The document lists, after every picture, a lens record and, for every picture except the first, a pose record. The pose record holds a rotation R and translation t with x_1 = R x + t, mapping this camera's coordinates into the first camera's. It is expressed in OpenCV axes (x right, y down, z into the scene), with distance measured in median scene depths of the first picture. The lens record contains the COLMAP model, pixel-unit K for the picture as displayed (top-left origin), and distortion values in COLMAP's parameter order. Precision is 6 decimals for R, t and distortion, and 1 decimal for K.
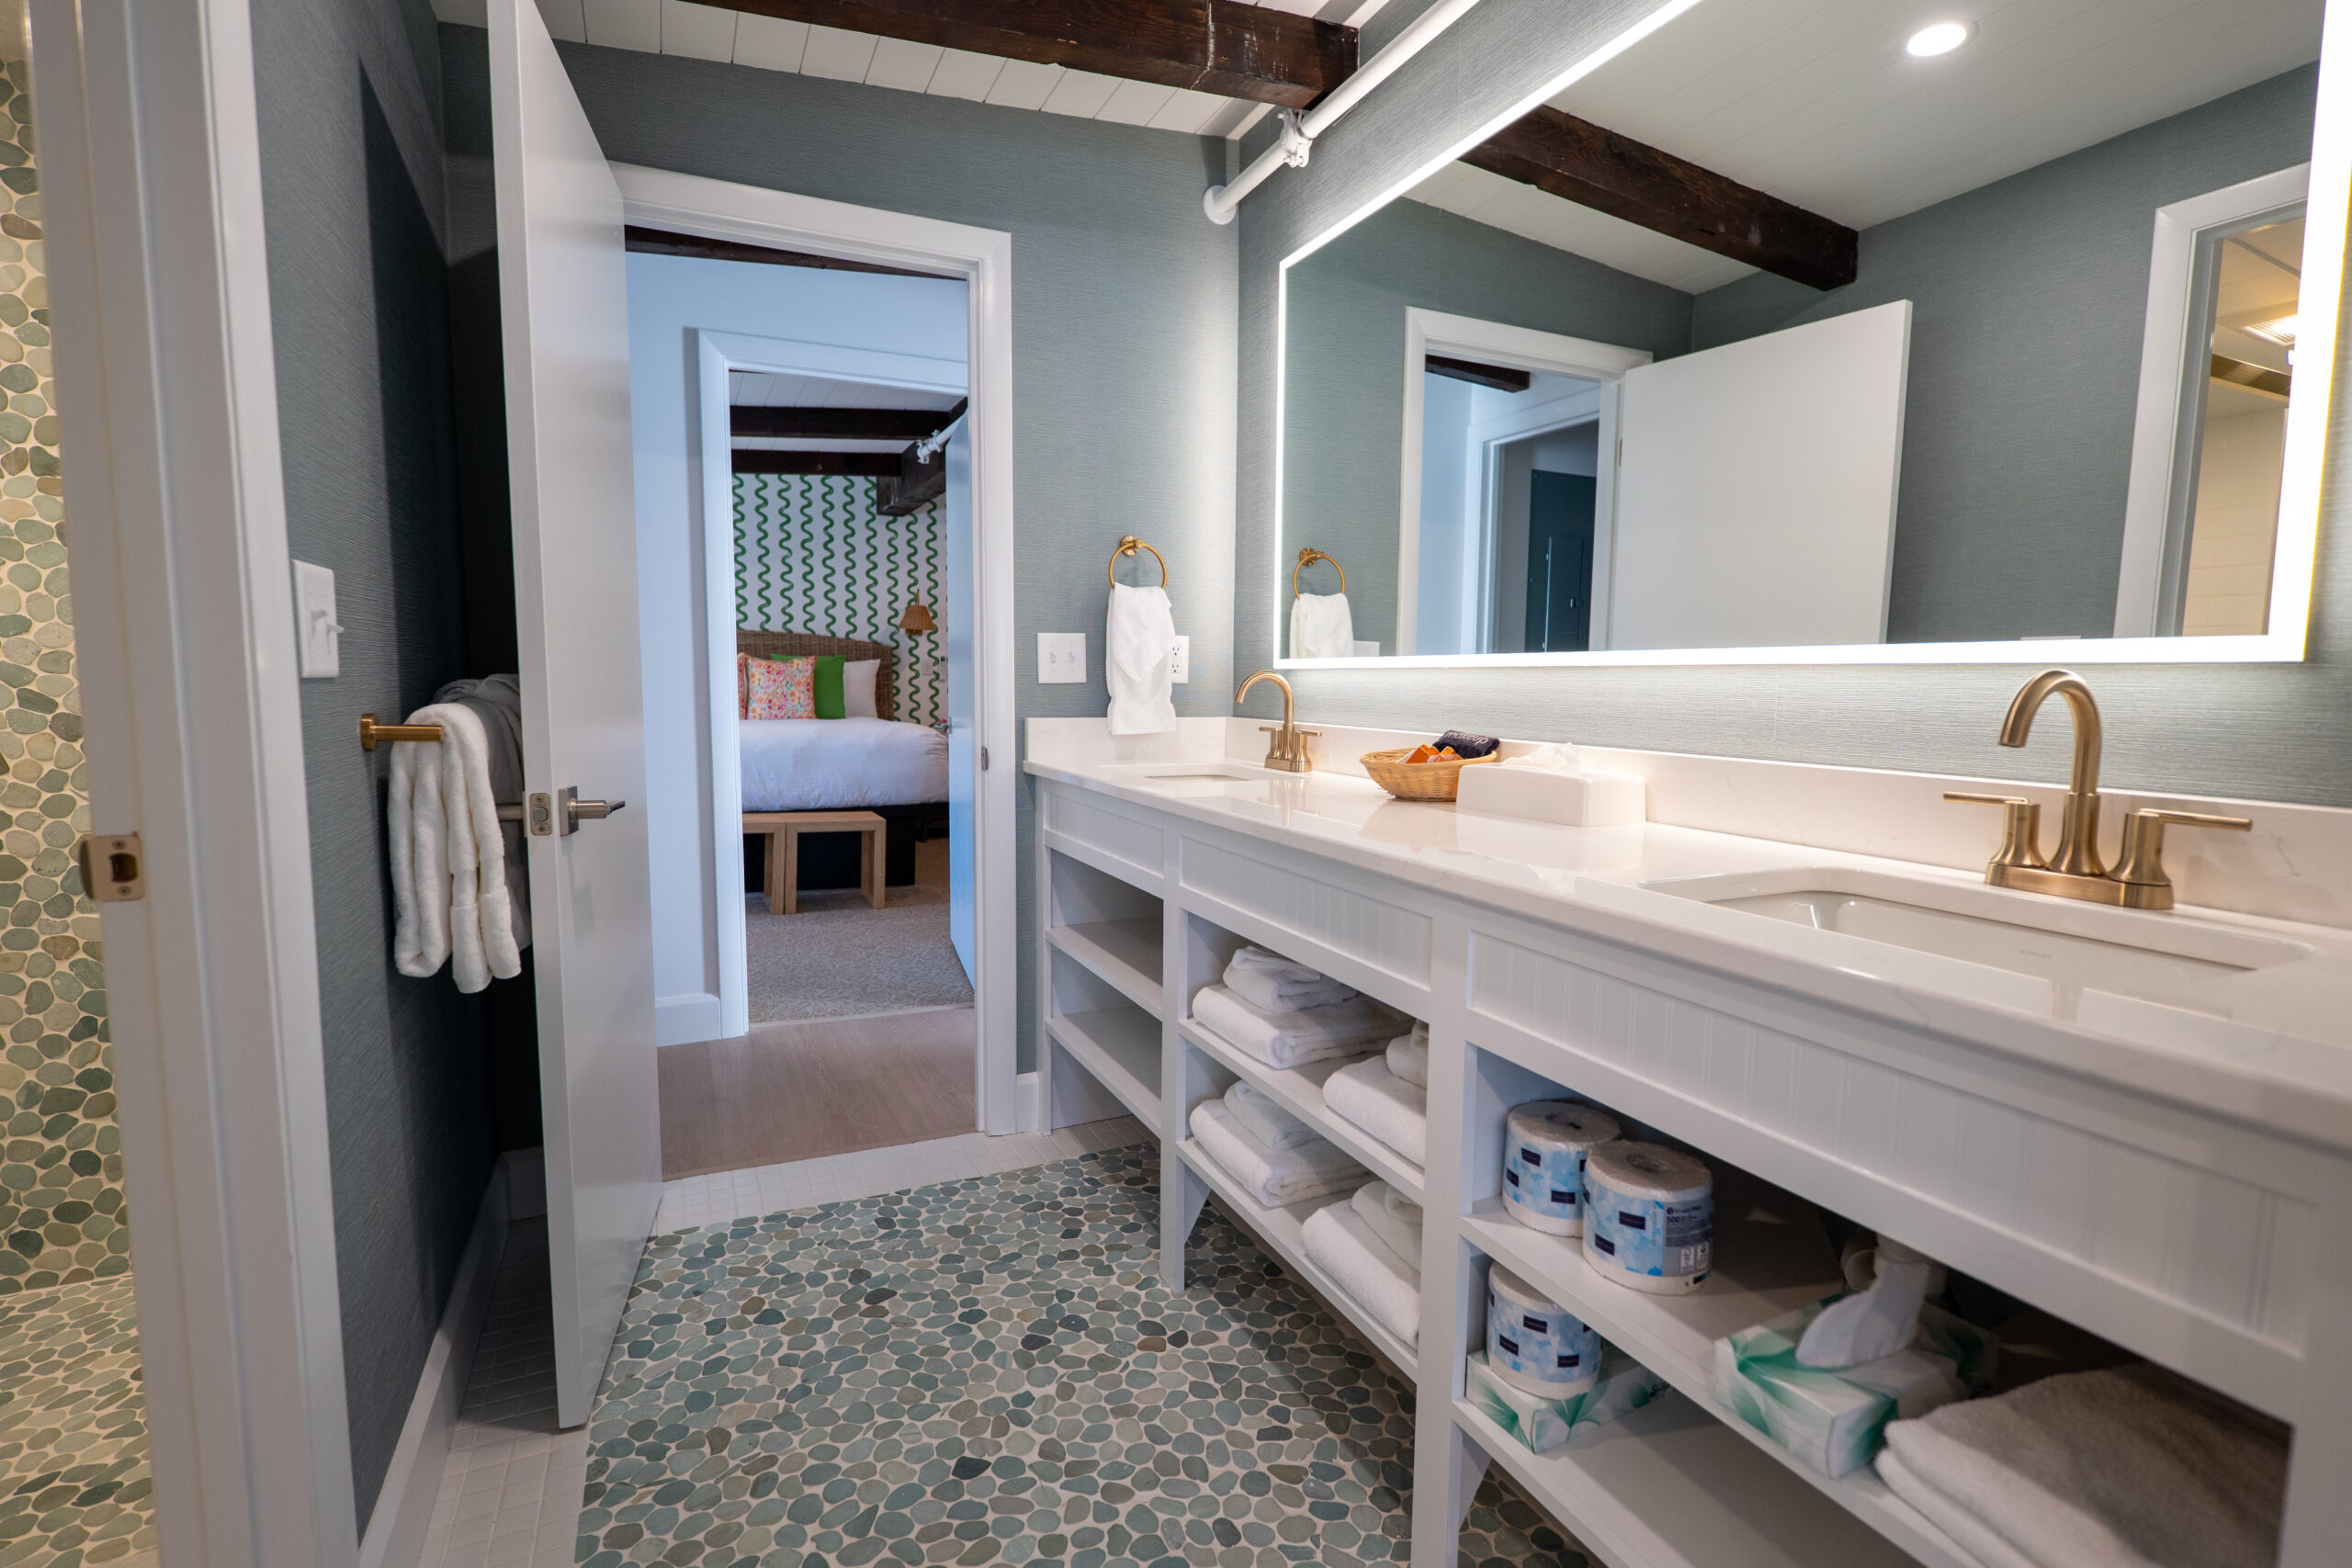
lens RADIAL K [[1089.4, 0, 1180.1], [0, 1089.4, 777.3], [0, 0, 1]] dist [0.000983, -0.001404]
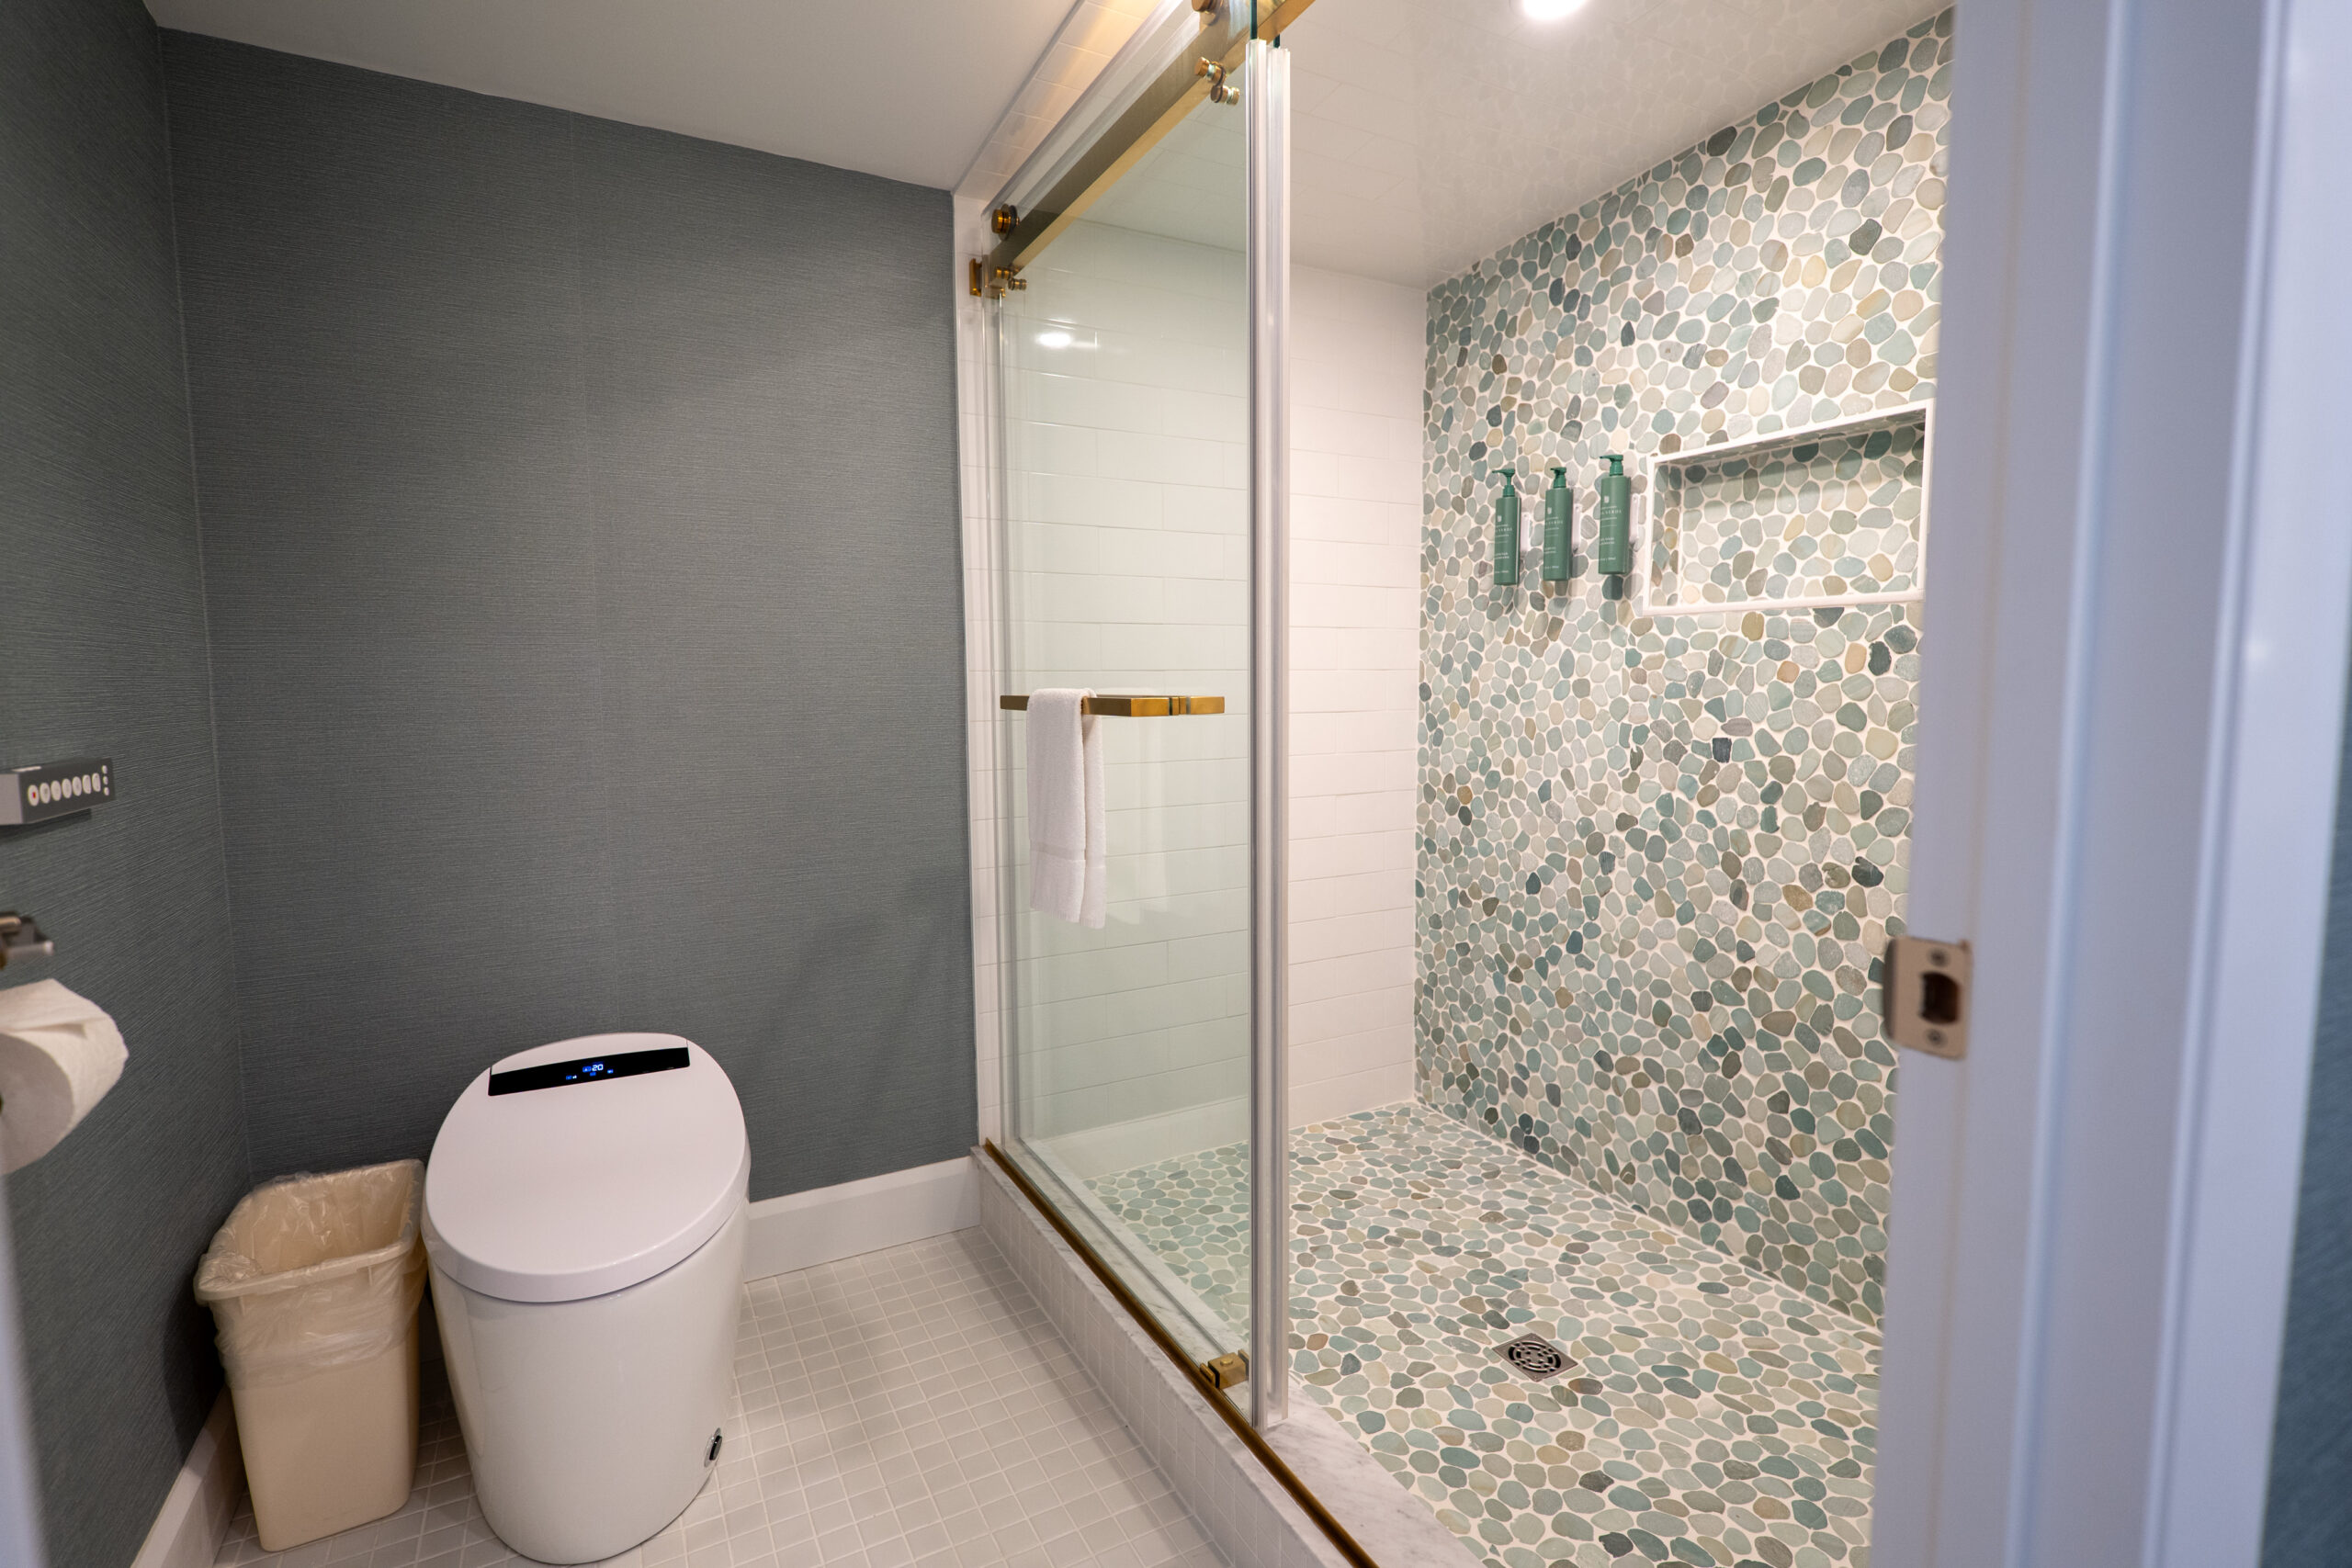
lens RADIAL K [[1089.4, 0, 1180.1], [0, 1089.4, 777.3], [0, 0, 1]] dist [0.000983, -0.001404]
pose [[0.065439, 0.080464, -0.994607, -0.436161], [-0.087811, 0.993341, 0.074584, -0.040010], [0.993985, 0.082456, 0.072069, 0.552175]]
